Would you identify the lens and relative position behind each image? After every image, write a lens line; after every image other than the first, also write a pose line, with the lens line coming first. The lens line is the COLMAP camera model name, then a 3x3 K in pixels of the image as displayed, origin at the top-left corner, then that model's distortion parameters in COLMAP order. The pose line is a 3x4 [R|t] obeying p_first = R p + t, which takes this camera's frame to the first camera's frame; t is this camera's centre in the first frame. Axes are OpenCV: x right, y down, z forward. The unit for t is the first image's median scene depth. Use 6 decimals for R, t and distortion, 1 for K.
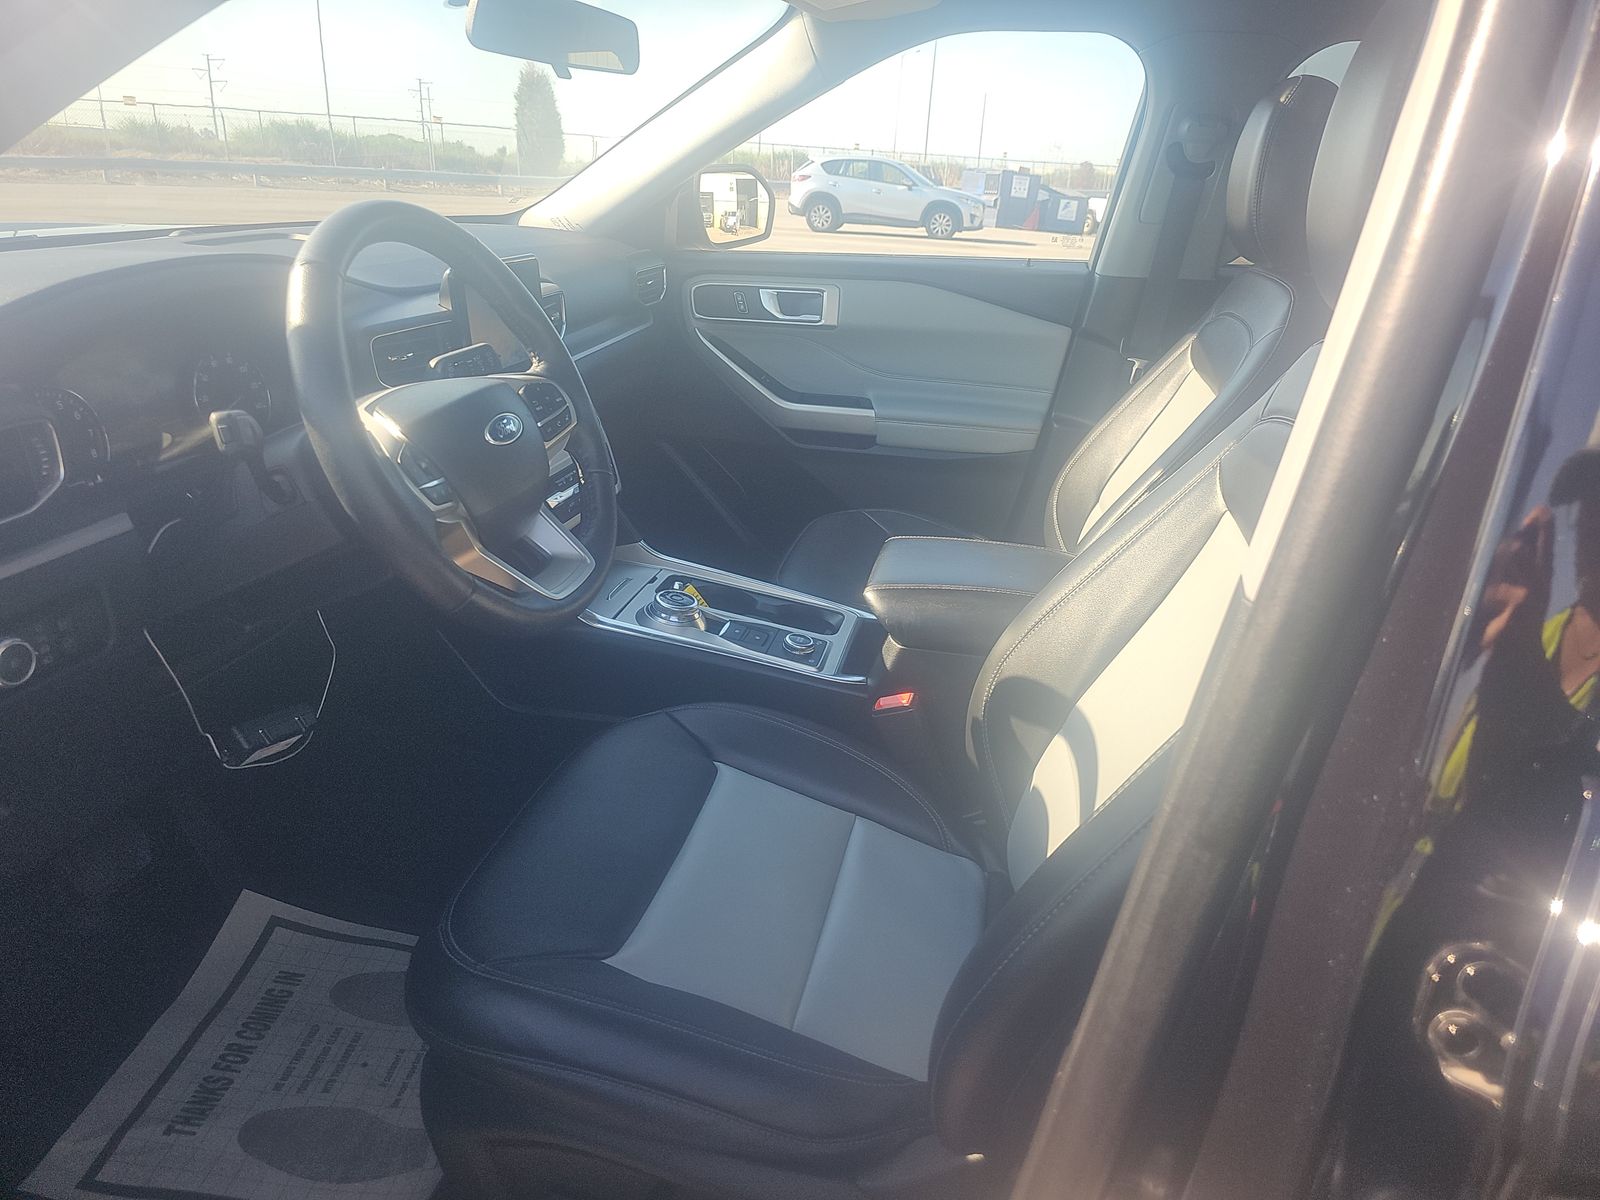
lens RADIAL K [[1049.1, 0, 800.0], [0, 1049.1, 600.0], [0, 0, 1]] dist [-0.000192, -0.006770]
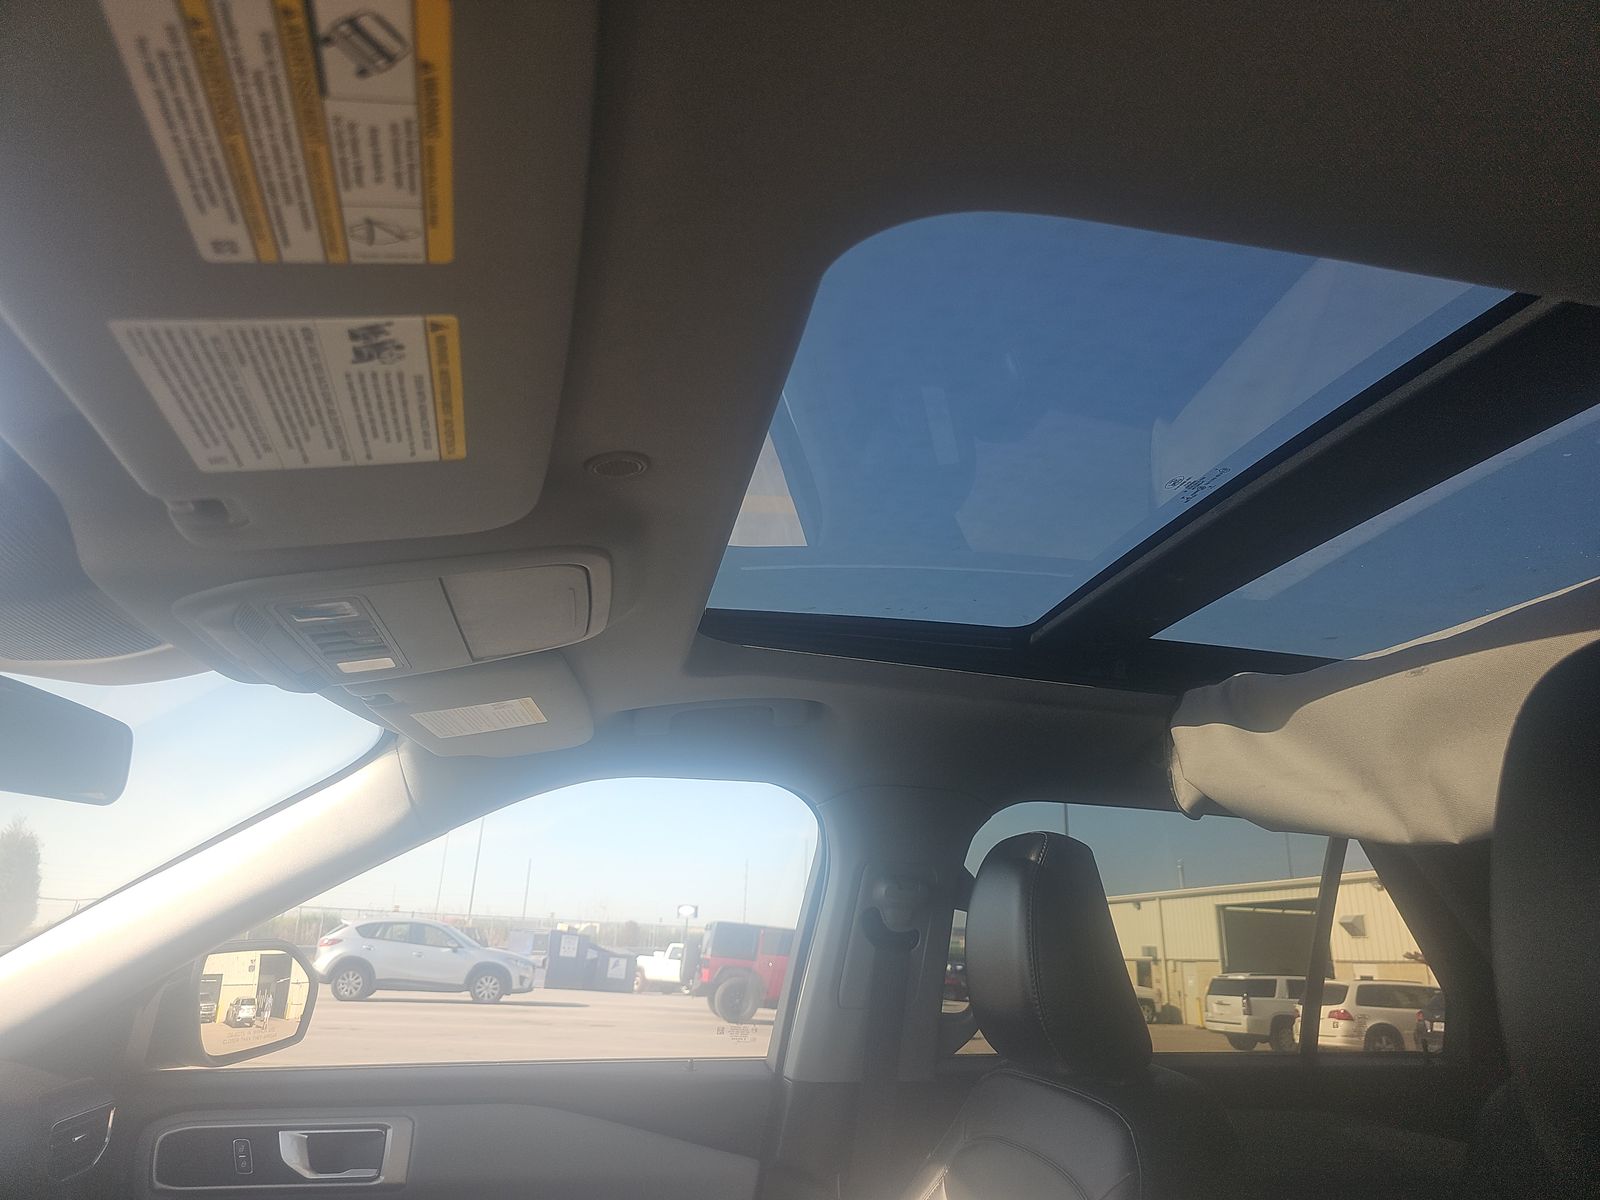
lens RADIAL K [[1072.9, 0, 800.0], [0, 1072.9, 600.0], [0, 0, 1]] dist [0.021663, -0.002734]
pose [[0.923054, 0.103501, 0.370486, -0.017157], [0.154812, 0.781730, -0.604096, -0.073009], [-0.352144, 0.614968, 0.705555, 0.161900]]
